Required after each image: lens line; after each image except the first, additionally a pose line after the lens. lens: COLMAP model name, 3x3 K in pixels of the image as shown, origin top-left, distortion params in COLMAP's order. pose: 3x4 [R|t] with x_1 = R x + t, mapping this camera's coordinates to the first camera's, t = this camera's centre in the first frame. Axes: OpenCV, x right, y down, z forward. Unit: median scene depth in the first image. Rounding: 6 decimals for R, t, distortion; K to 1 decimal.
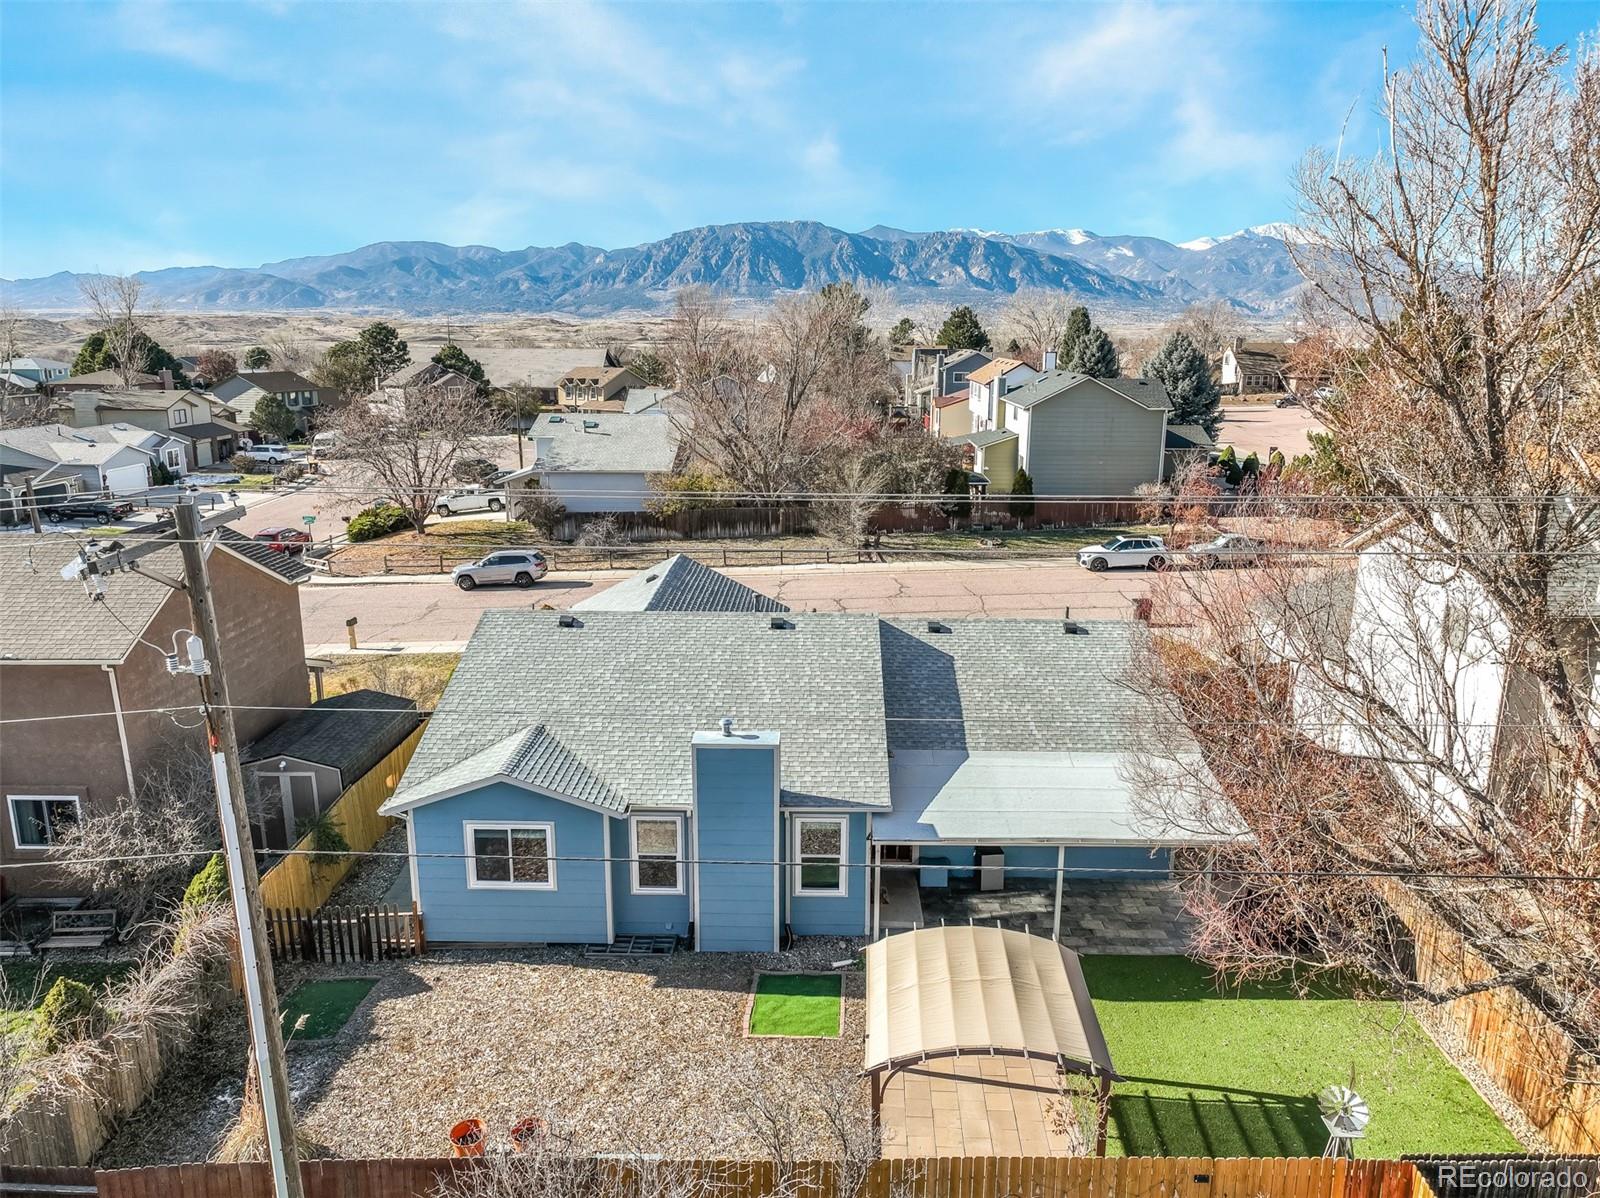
lens RADIAL K [[1122.7, 0, 800.0], [0, 1122.7, 599.0], [0, 0, 1]] dist [-0.000556, 0.004500]
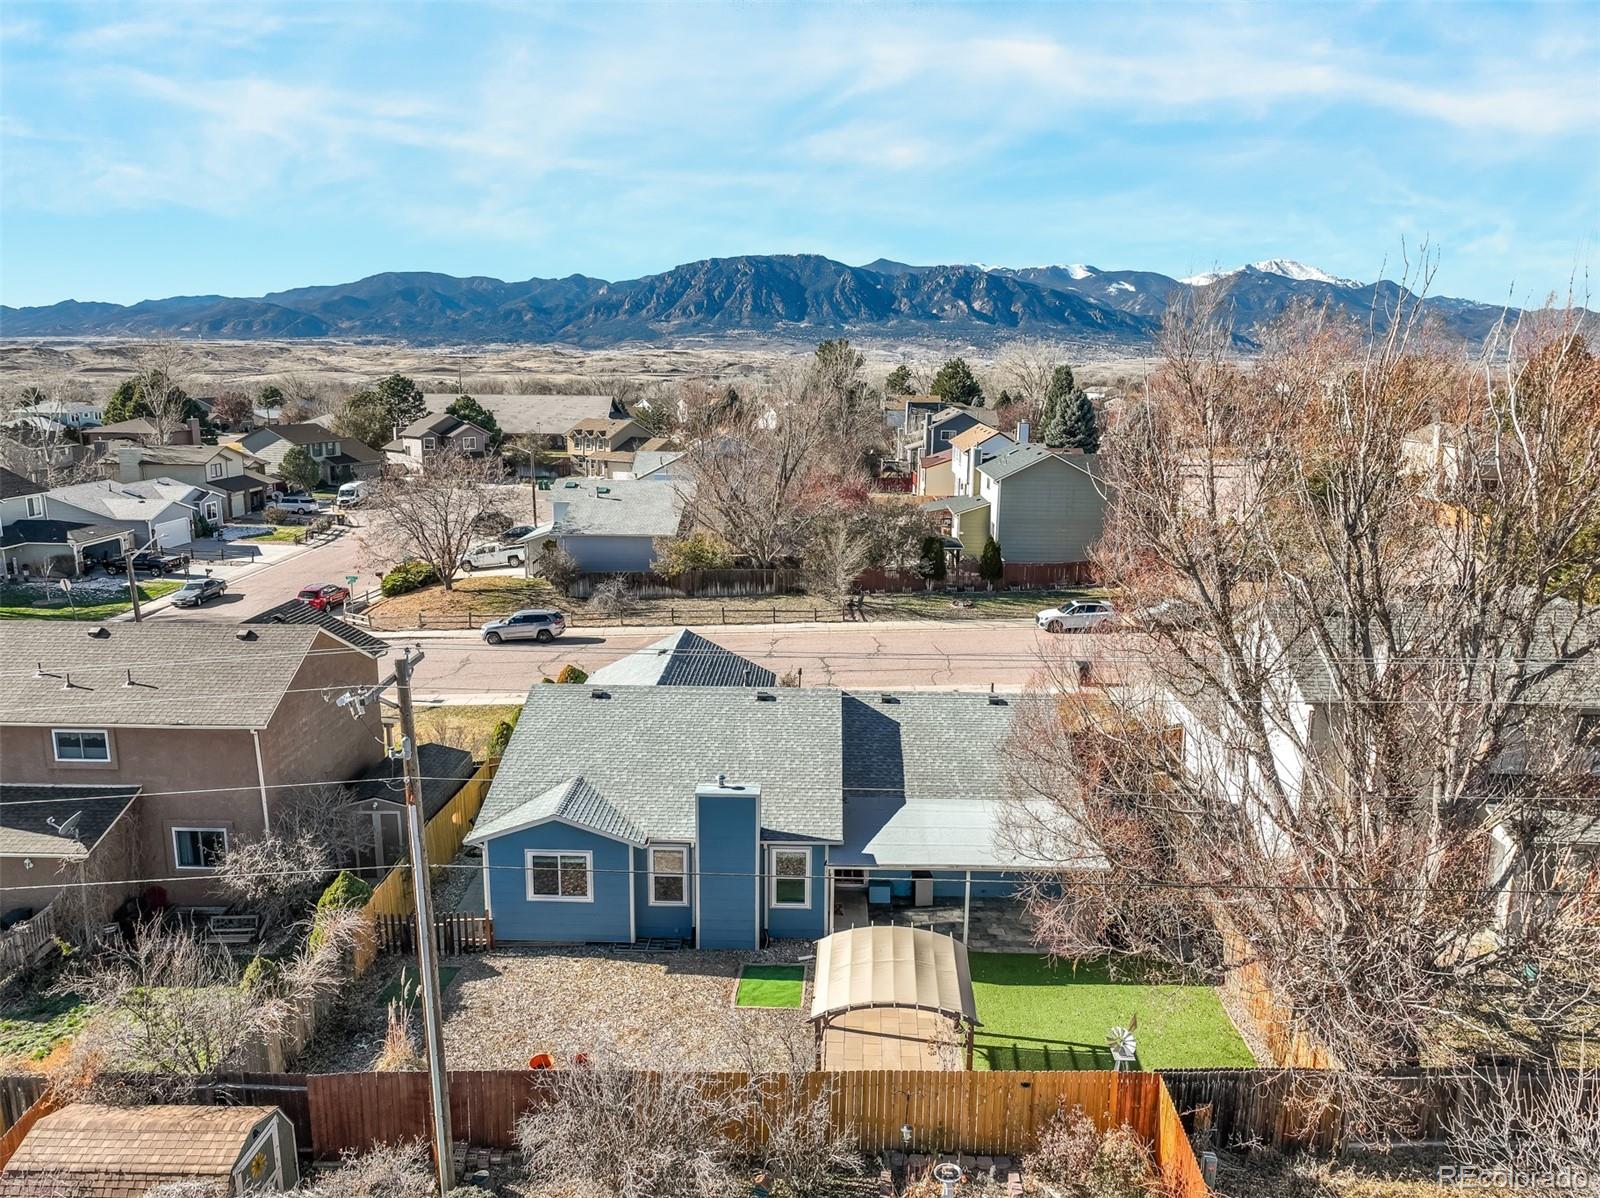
lens RADIAL K [[1129.5, 0, 800.0], [0, 1129.5, 599.0], [0, 0, 1]] dist [0.002377, -0.000952]
pose [[0.999979, 0.006418, -0.000744, 0.023661], [-0.006436, 0.999589, -0.027930, -0.054712], [0.000564, 0.027934, 0.999610, -0.296761]]
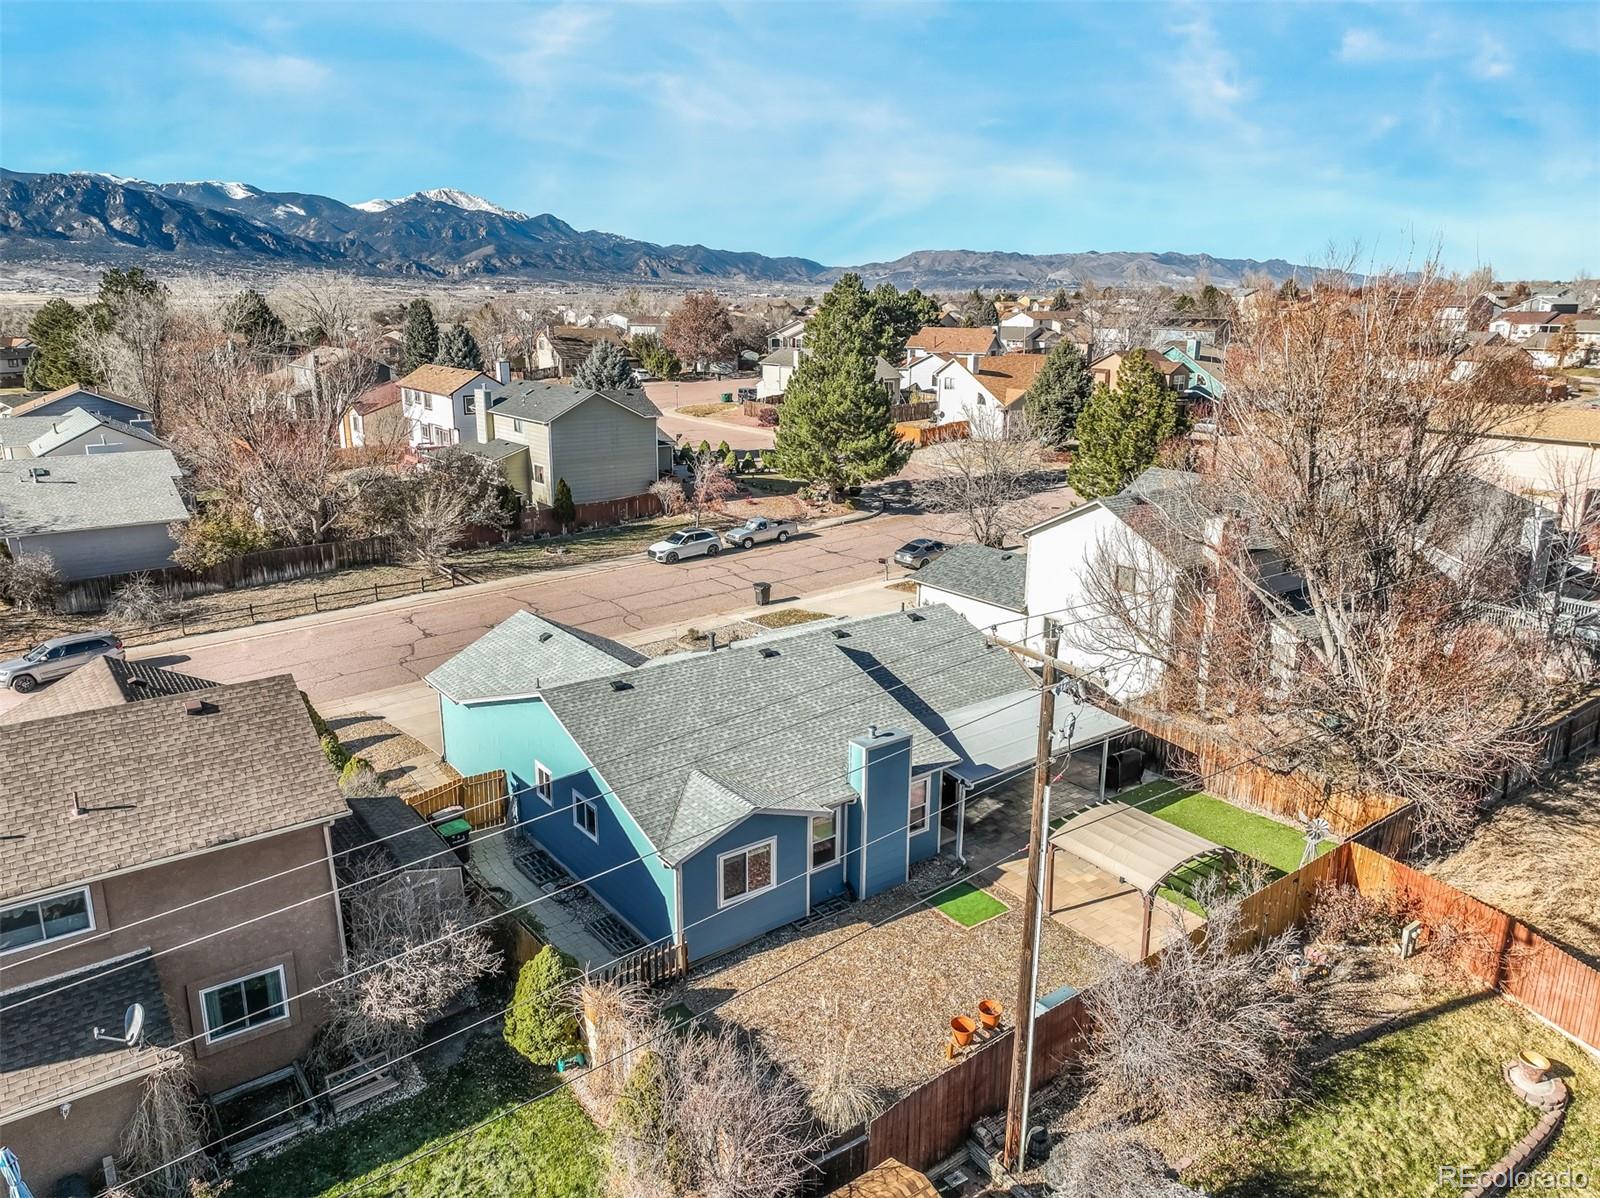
lens RADIAL K [[1128.6, 0, 787.8], [0, 1128.6, 596.1], [0, 0, 1]] dist [0.005288, 0.011894]
pose [[0.786979, -0.157561, 0.596523, -0.767798], [0.141471, 0.987165, 0.074102, -0.135735], [-0.600542, 0.026074, 0.799168, -0.039197]]
